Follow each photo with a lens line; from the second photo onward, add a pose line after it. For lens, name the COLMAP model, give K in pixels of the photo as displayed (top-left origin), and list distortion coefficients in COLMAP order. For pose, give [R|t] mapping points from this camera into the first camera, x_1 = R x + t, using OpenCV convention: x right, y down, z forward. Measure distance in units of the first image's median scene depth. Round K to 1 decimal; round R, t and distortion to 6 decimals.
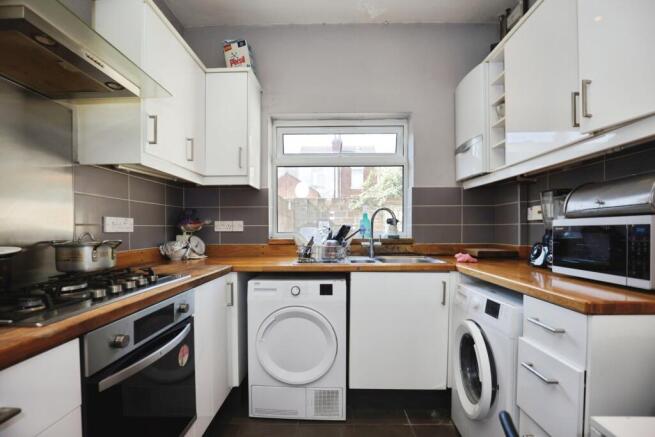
lens RADIAL K [[302.2, 0, 329.8], [0, 302.2, 228.9], [0, 0, 1]] dist [-0.037905, 0.000035]
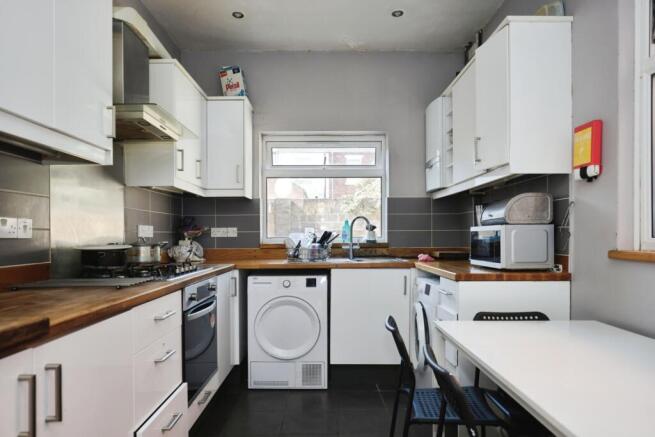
lens RADIAL K [[411.4, 0, 326.2], [0, 411.4, 244.1], [0, 0, 1]] dist [-0.004370, 0.000154]
pose [[0.999874, -0.002645, 0.015659, 0.021633], [0.002336, 0.999804, 0.019682, 0.006667], [-0.015708, -0.019643, 0.999684, -0.629115]]
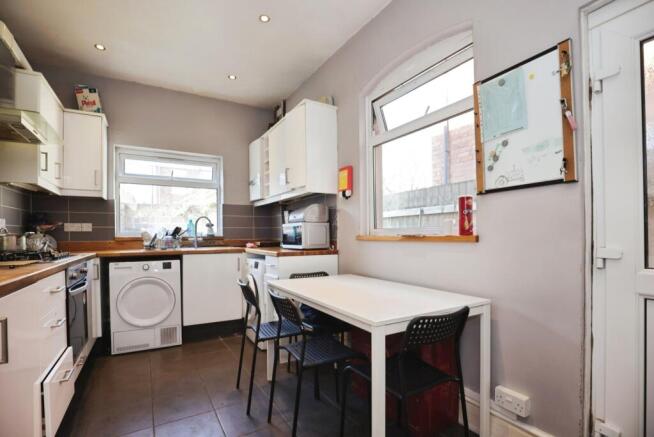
lens RADIAL K [[307.6, 0, 323.4], [0, 307.6, 245.9], [0, 0, 1]] dist [-0.031135, 0.000772]
pose [[0.860063, -0.018281, 0.509860, -0.111186], [0.003496, 0.999546, 0.029941, 0.042240], [-0.510176, -0.023969, 0.859736, -0.766657]]
